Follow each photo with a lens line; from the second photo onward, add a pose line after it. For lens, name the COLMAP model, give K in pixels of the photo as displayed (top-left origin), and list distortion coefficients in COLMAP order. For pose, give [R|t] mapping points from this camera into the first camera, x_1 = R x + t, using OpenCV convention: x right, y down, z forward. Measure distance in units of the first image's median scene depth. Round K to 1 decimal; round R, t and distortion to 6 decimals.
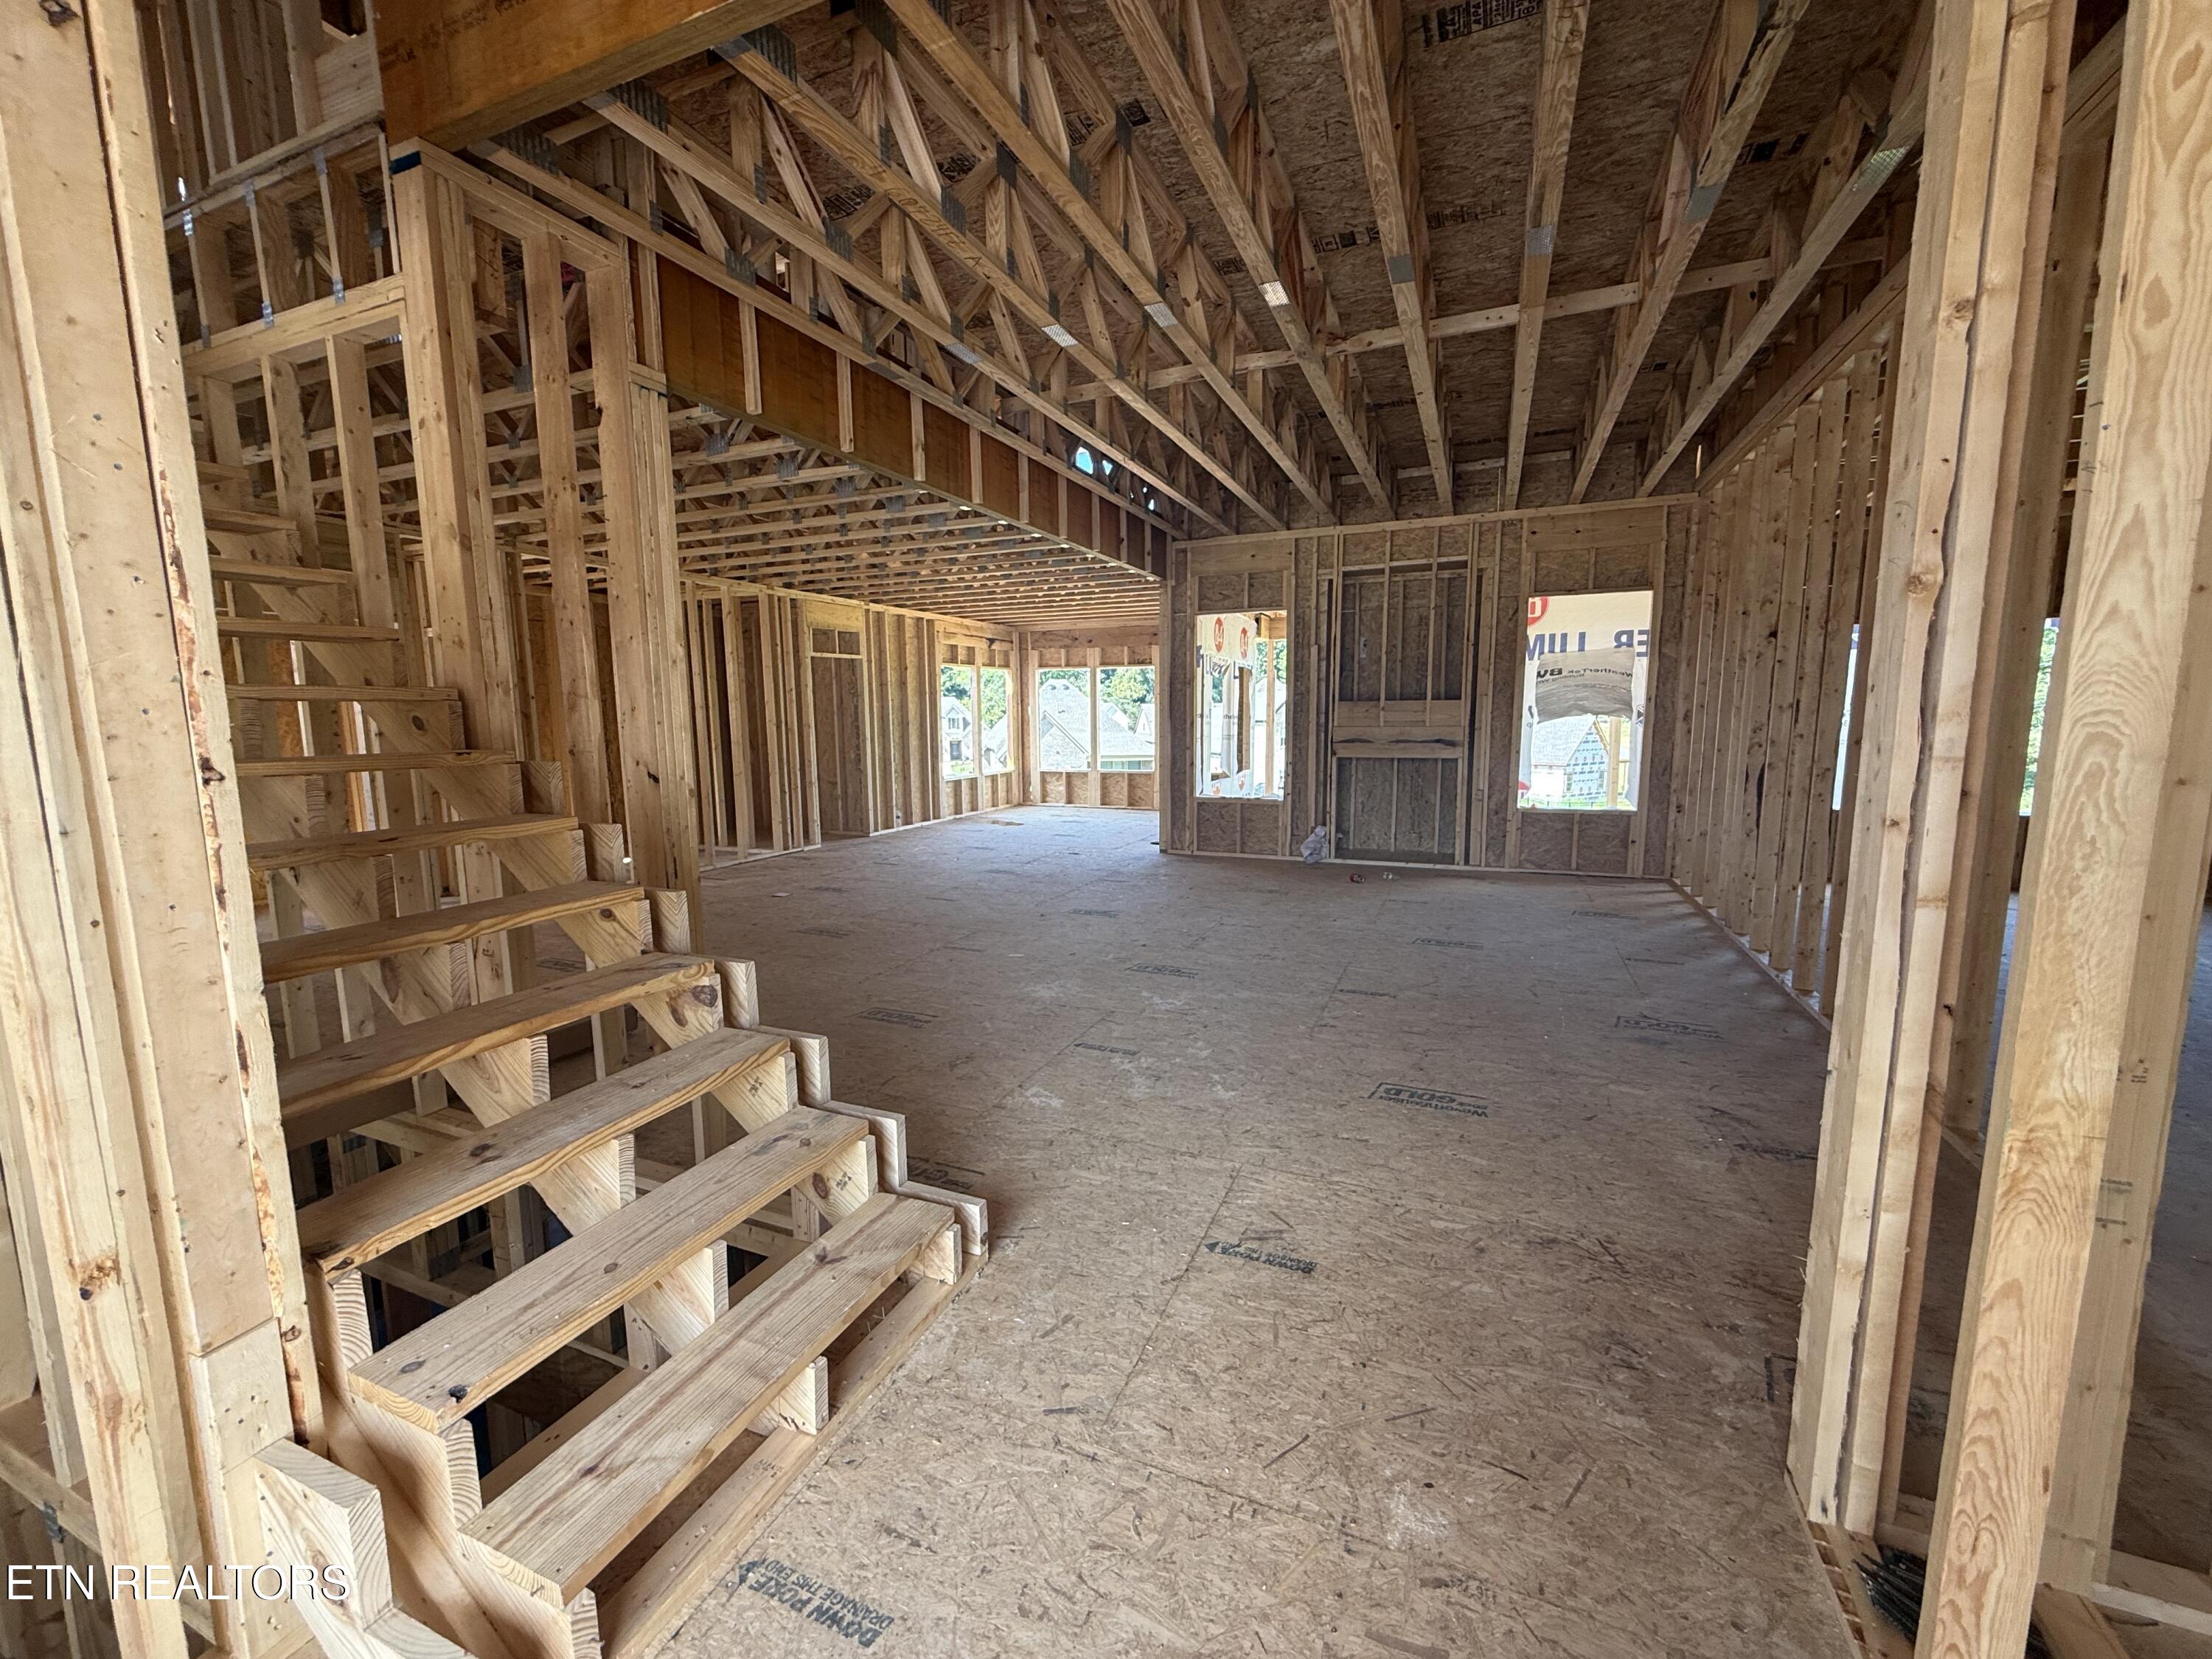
lens RADIAL K [[883.5, 0, 1099.7], [0, 883.5, 827.2], [0, 0, 1]] dist [0.000439, 0.000115]
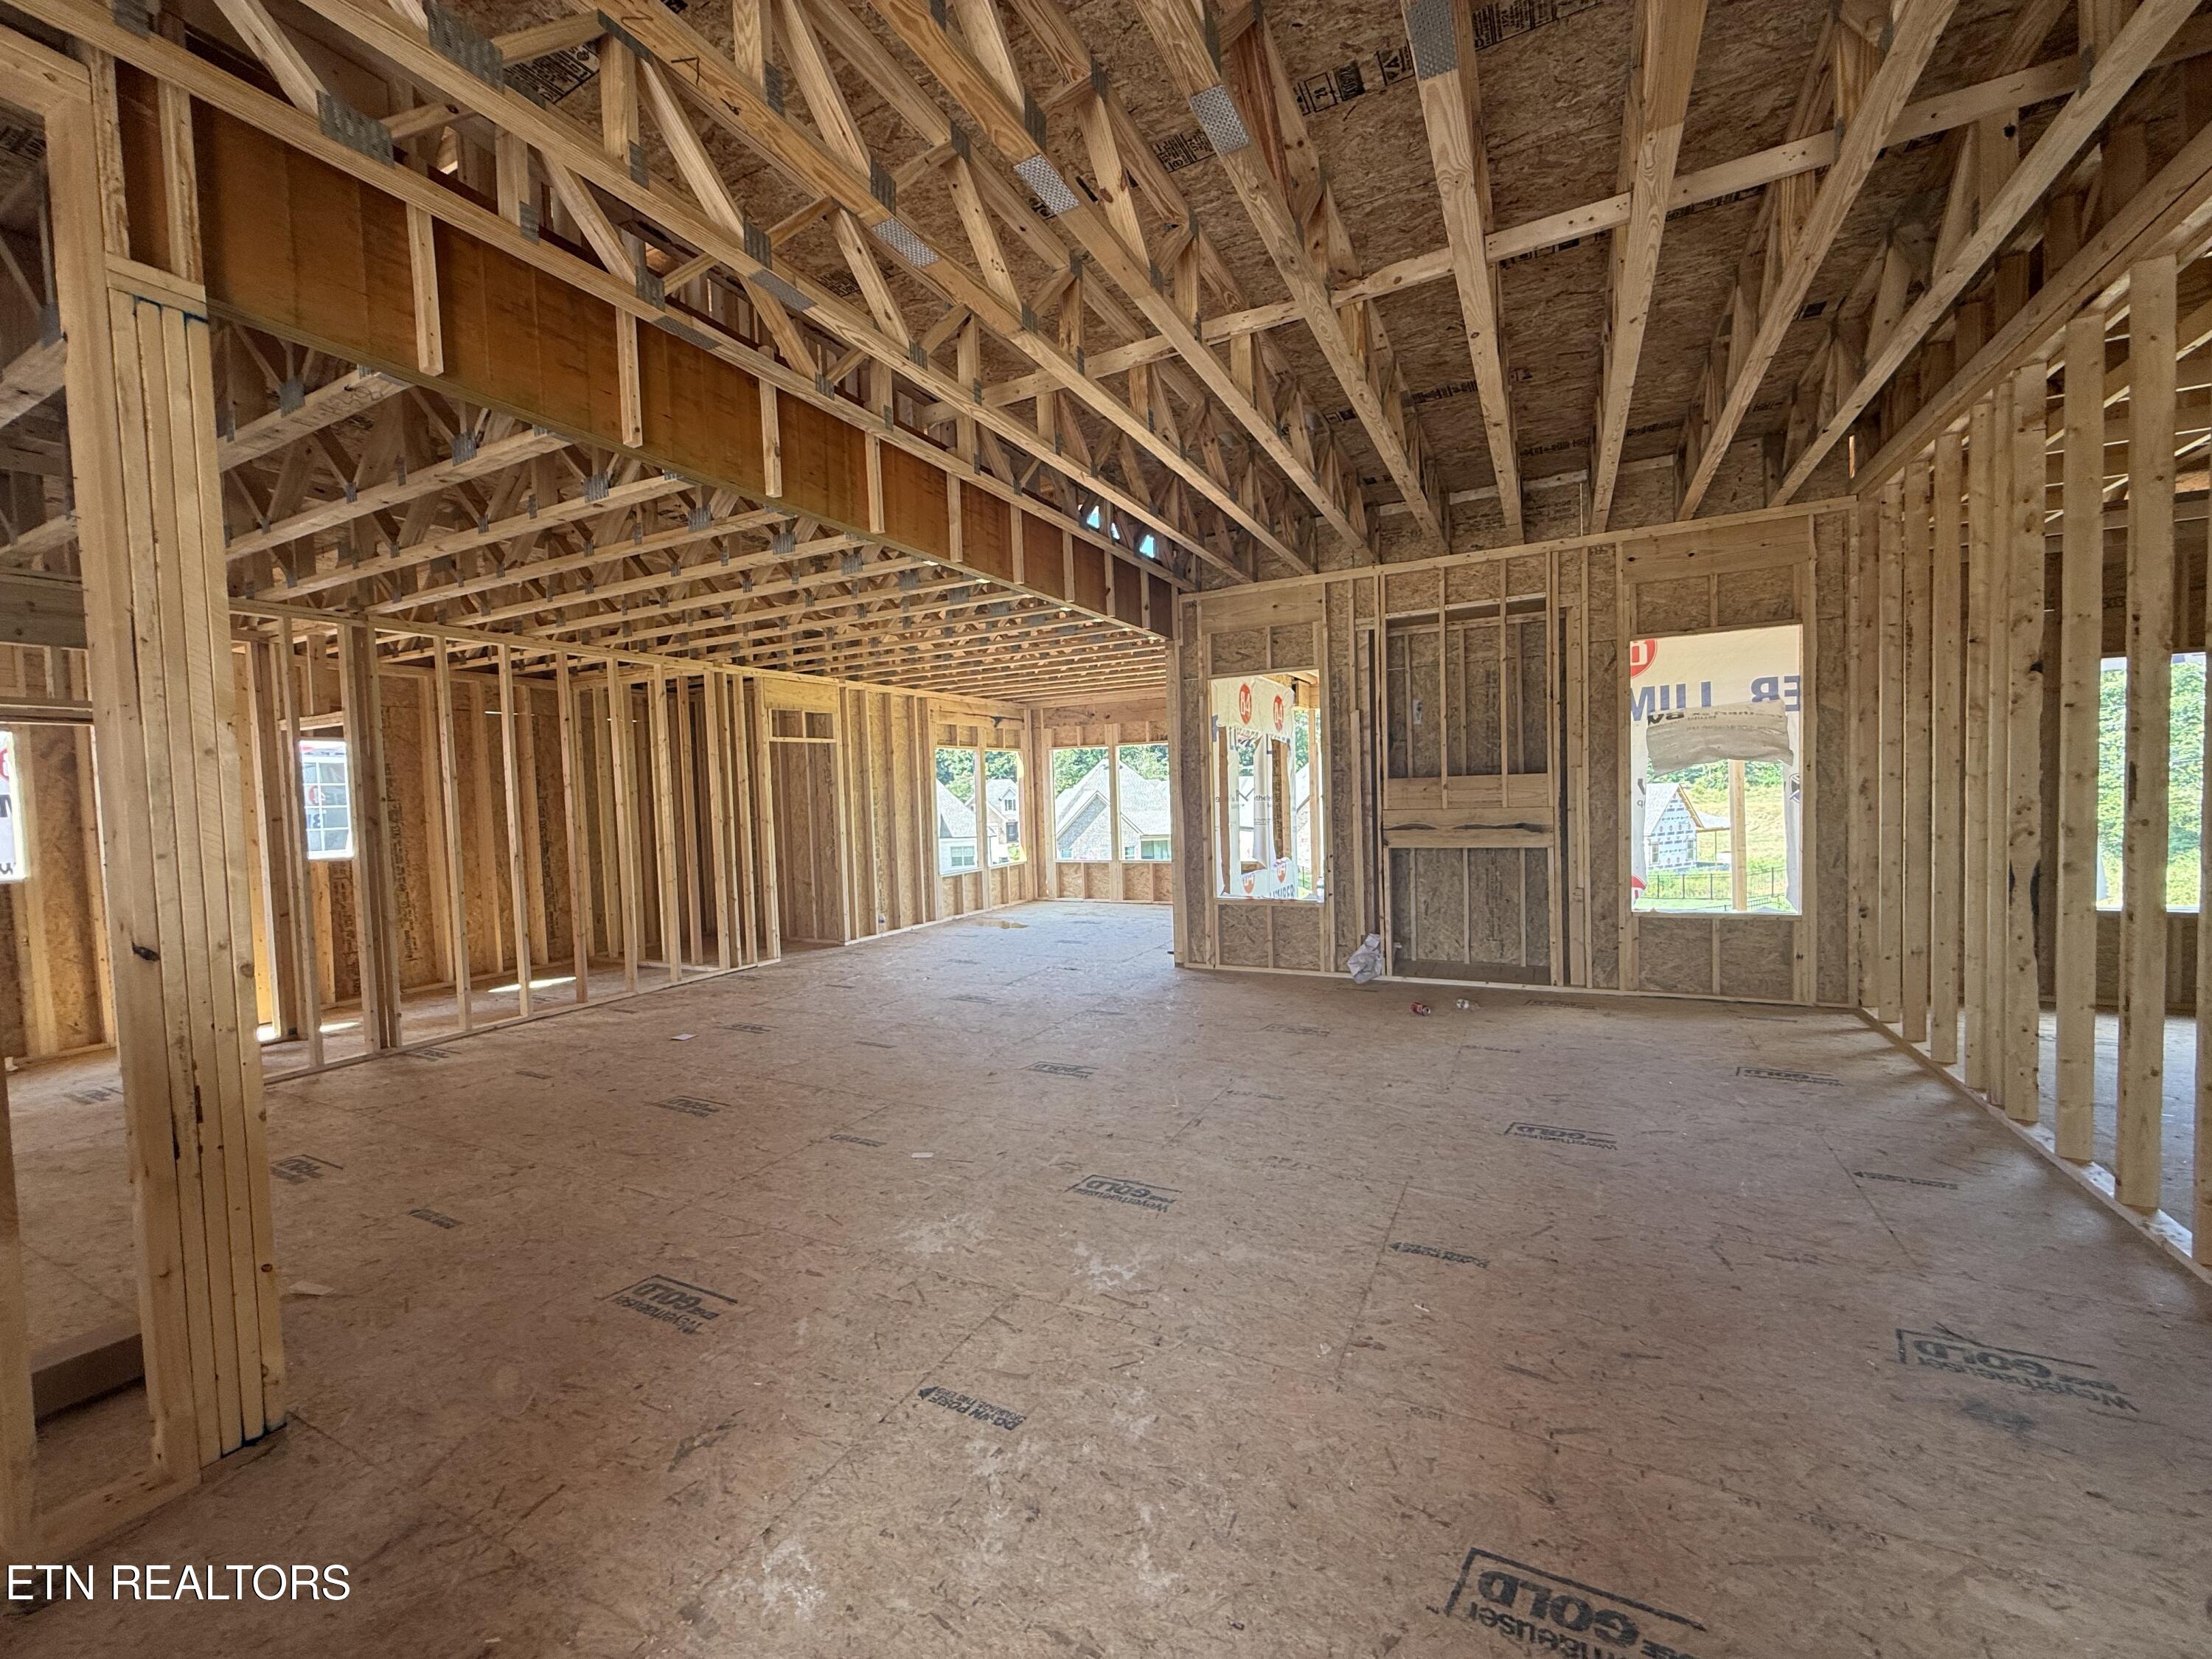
lens RADIAL K [[883.5, 0, 1099.7], [0, 883.5, 827.2], [0, 0, 1]] dist [0.000439, 0.000115]
pose [[0.997412, -0.021062, -0.068747, 0.069949], [0.014920, 0.995950, -0.088662, -0.034590], [0.070336, 0.087407, 0.993686, 0.208845]]
